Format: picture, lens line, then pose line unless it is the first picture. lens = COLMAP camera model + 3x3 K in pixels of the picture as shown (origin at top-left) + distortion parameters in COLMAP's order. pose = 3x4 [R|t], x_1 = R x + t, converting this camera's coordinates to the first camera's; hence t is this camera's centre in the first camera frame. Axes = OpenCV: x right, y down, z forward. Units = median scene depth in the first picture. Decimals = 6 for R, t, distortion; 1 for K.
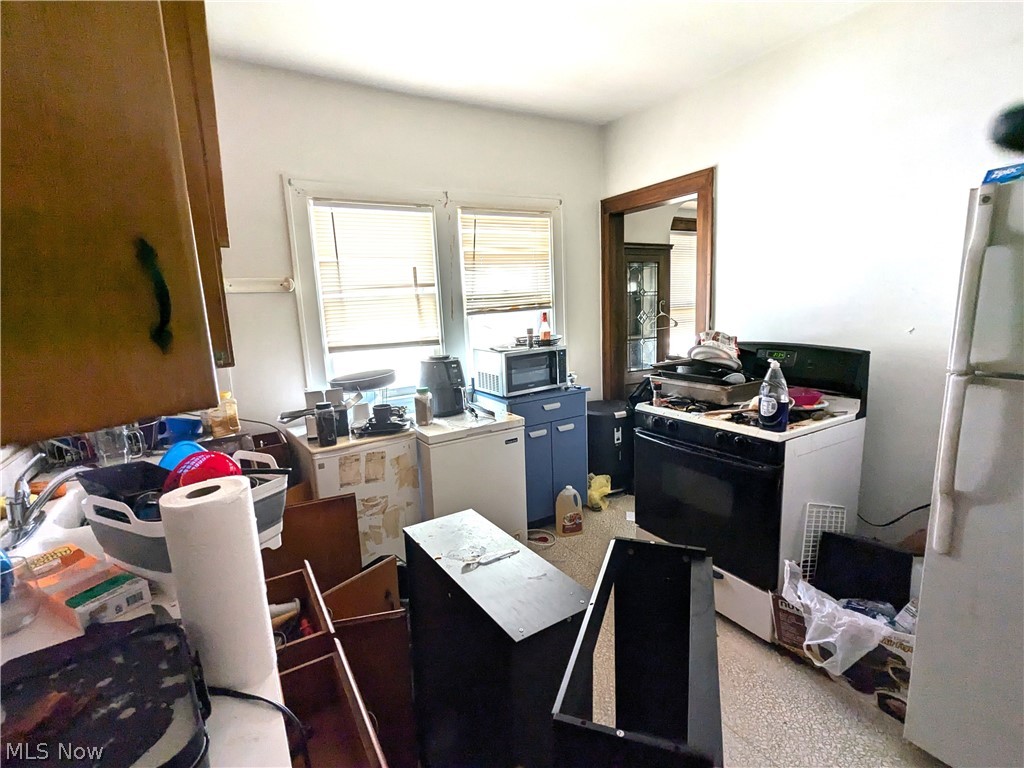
lens RADIAL K [[486.1, 0, 513.2], [0, 486.1, 387.3], [0, 0, 1]] dist [-0.002539, 0.000284]
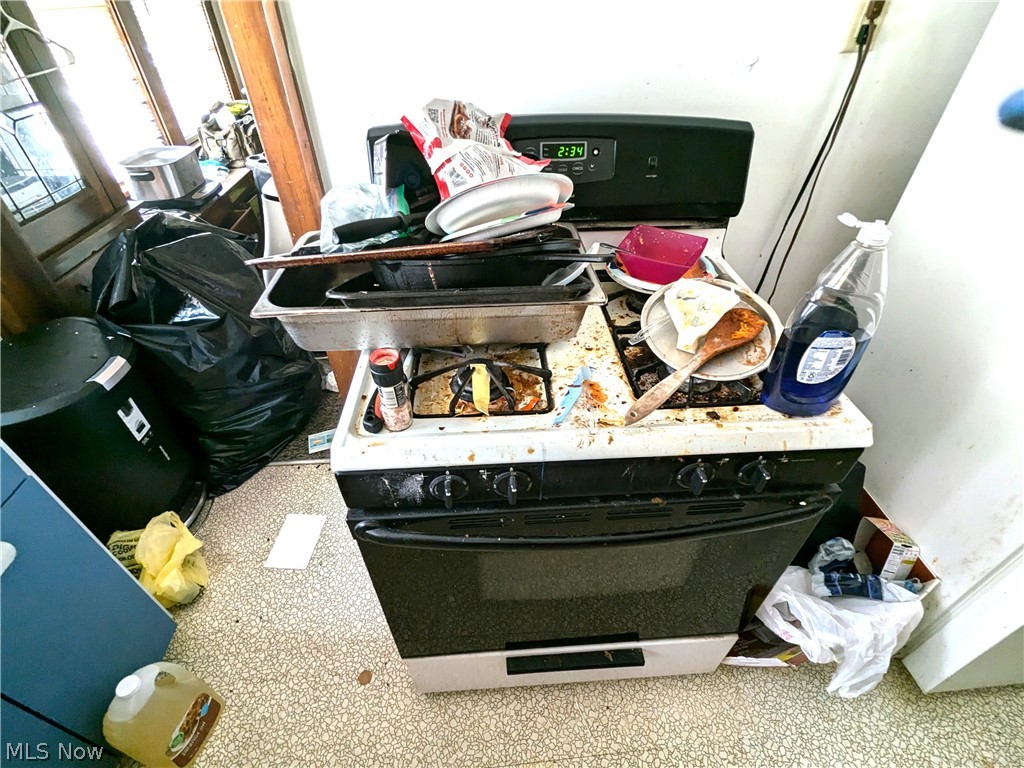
lens RADIAL K [[486.1, 0, 513.9], [0, 486.1, 381.8], [0, 0, 1]] dist [-0.002539, 0.000284]
pose [[0.450509, -0.533266, 0.716009, 0.097836], [0.132422, 0.833049, 0.537116, -0.093386], [-0.882897, -0.147160, 0.445912, 0.599614]]
